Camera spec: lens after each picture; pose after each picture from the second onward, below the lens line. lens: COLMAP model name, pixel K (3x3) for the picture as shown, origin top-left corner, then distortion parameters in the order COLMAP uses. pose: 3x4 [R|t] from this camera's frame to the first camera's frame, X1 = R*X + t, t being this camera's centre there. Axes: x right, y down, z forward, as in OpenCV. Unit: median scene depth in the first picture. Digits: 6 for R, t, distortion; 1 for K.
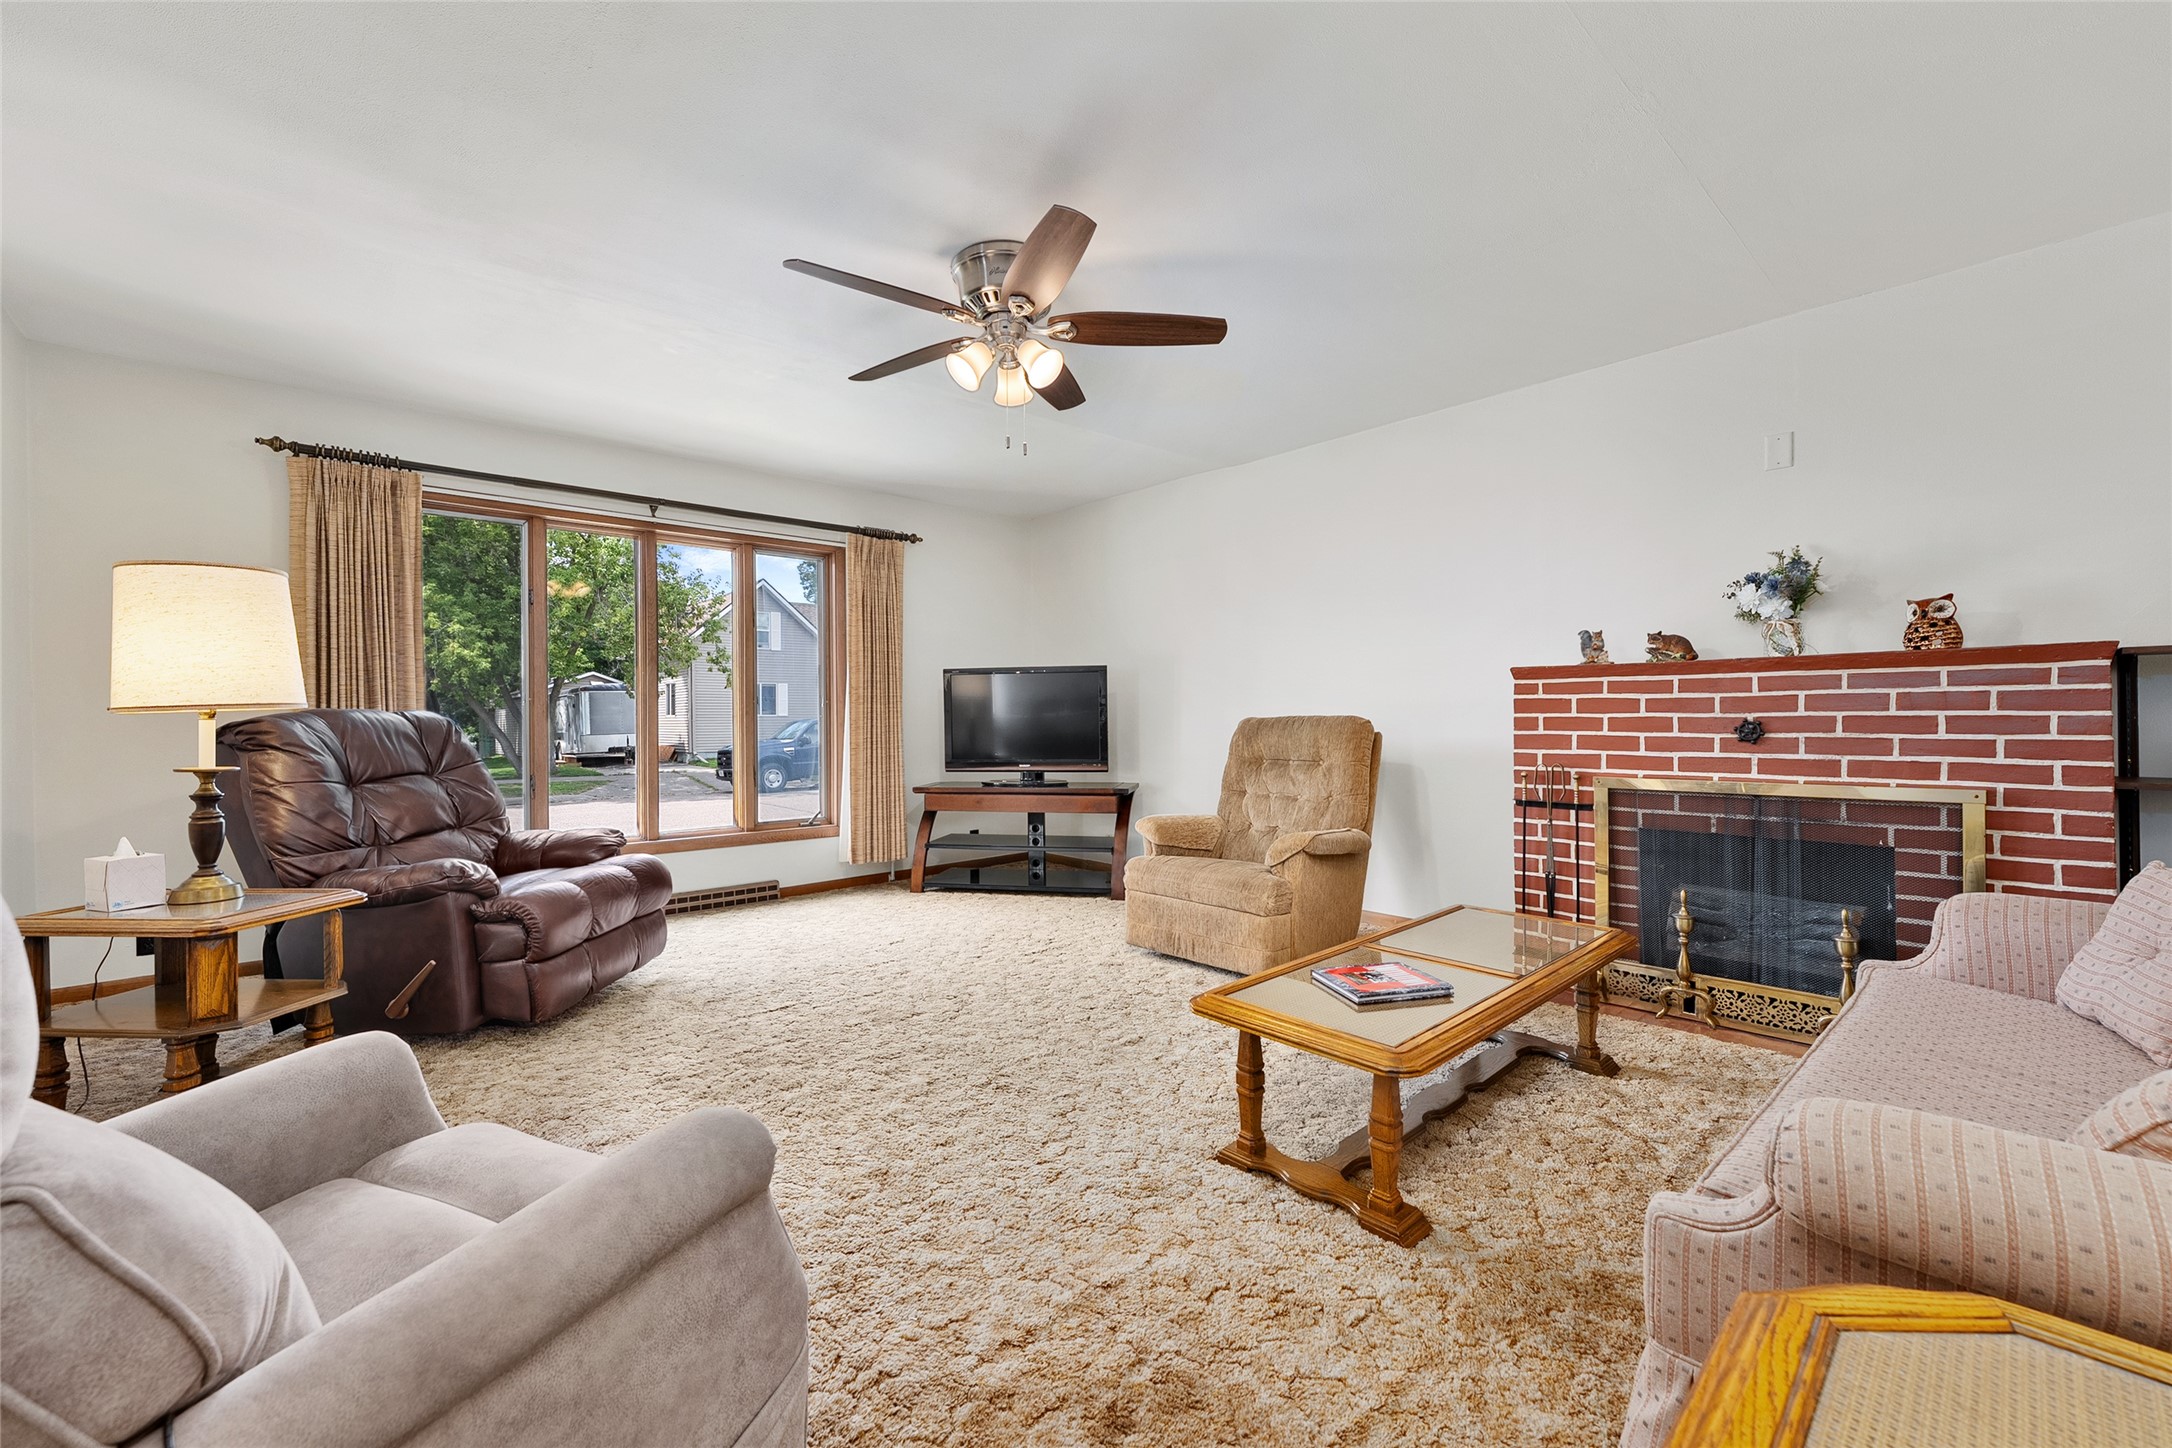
lens RADIAL K [[891.6, 0, 1083.6], [0, 891.6, 716.3], [0, 0, 1]] dist [-0.000416, 0.000057]
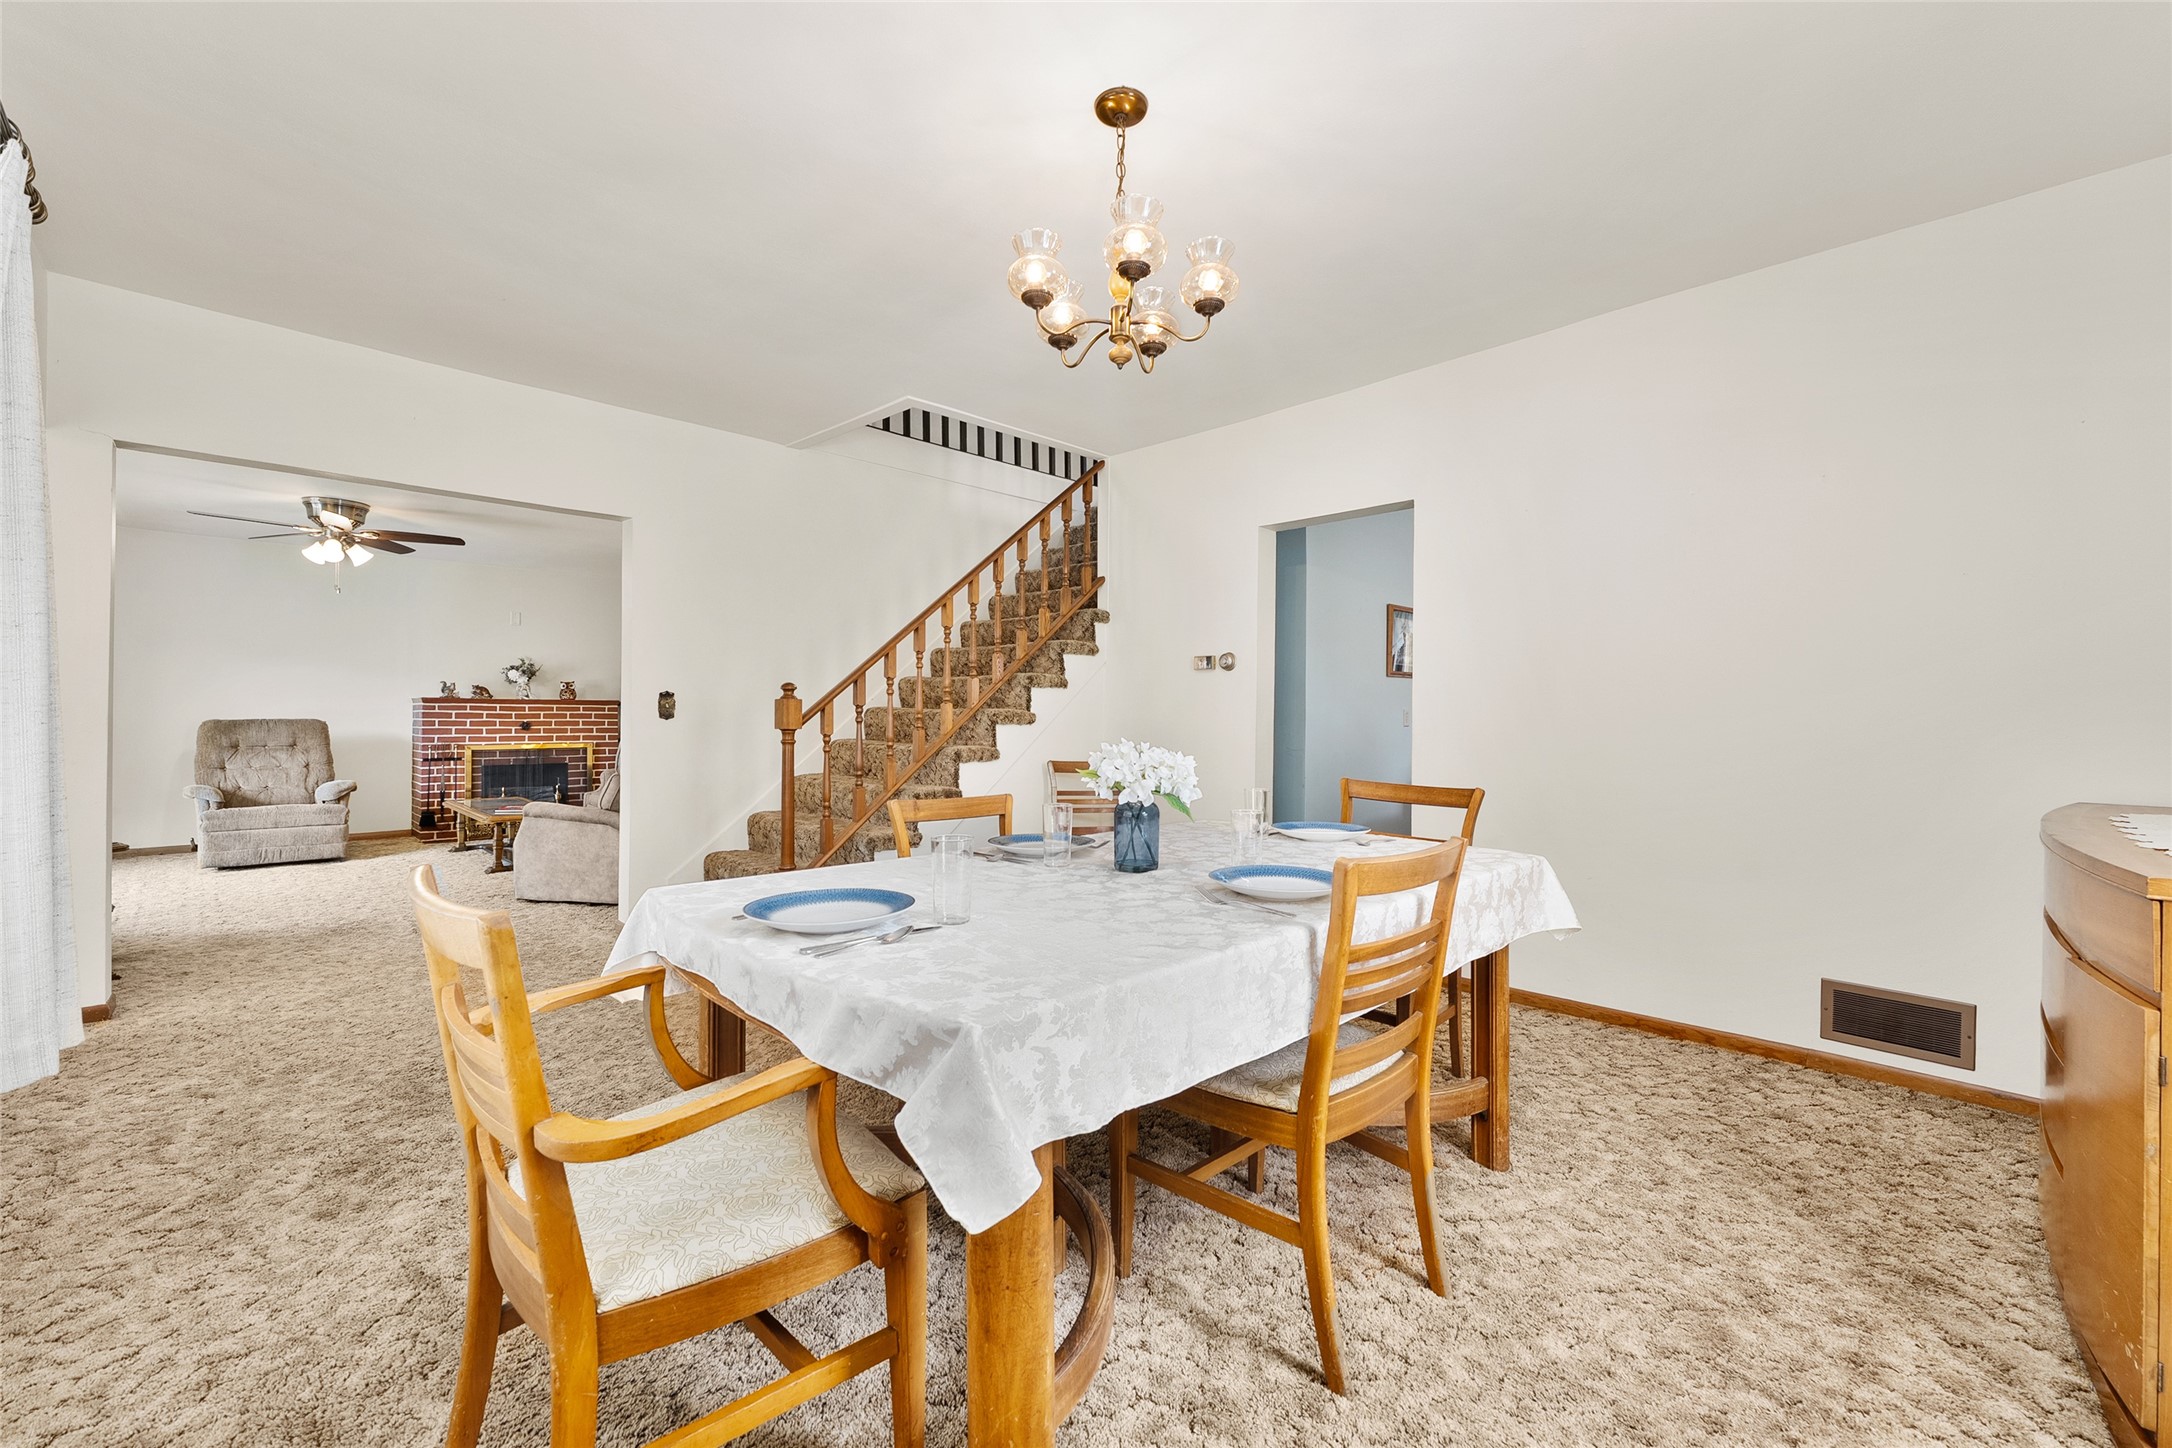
lens RADIAL K [[891.6, 0, 1083.6], [0, 891.6, 716.3], [0, 0, 1]] dist [-0.000416, 0.000057]
pose [[-0.056580, 0.005895, 0.998381, -1.889566], [-0.007170, 0.999954, -0.006310, -0.007075], [-0.998372, -0.007516, -0.056535, -0.505584]]
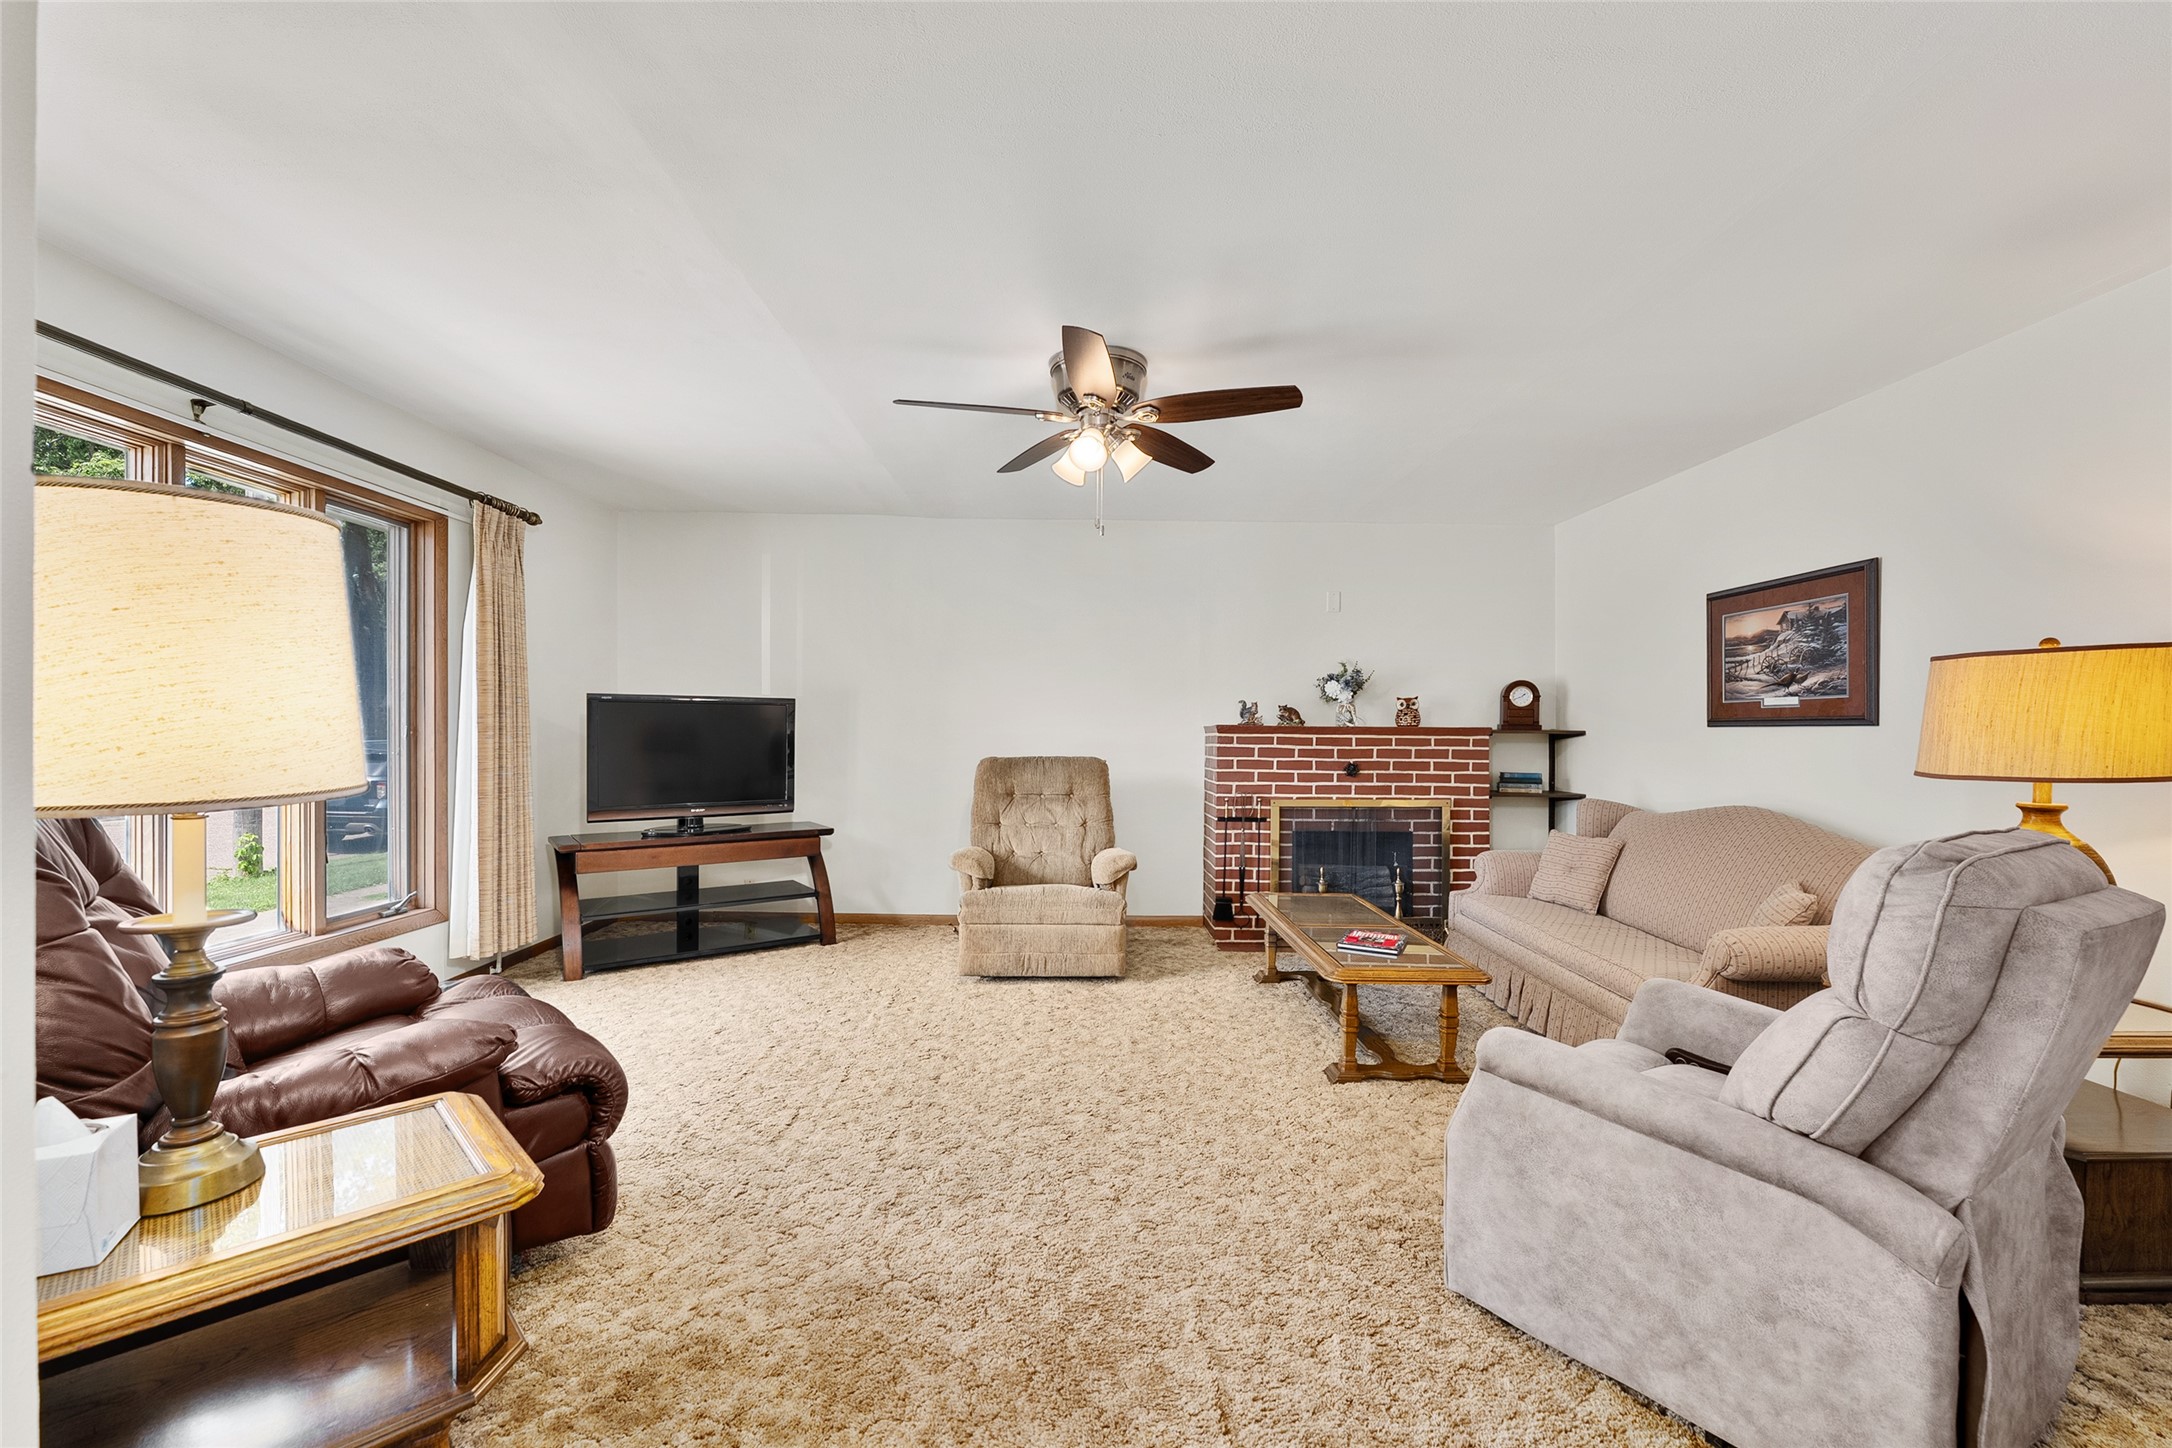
lens RADIAL K [[887.9, 0, 1090.0], [0, 887.9, 739.9], [0, 0, 1]] dist [0.001067, 0.000084]
pose [[0.650819, 0.008381, 0.759187, -0.783167], [-0.013618, 0.999907, 0.000635, -0.030973], [-0.759111, -0.010752, 0.650872, 0.250759]]
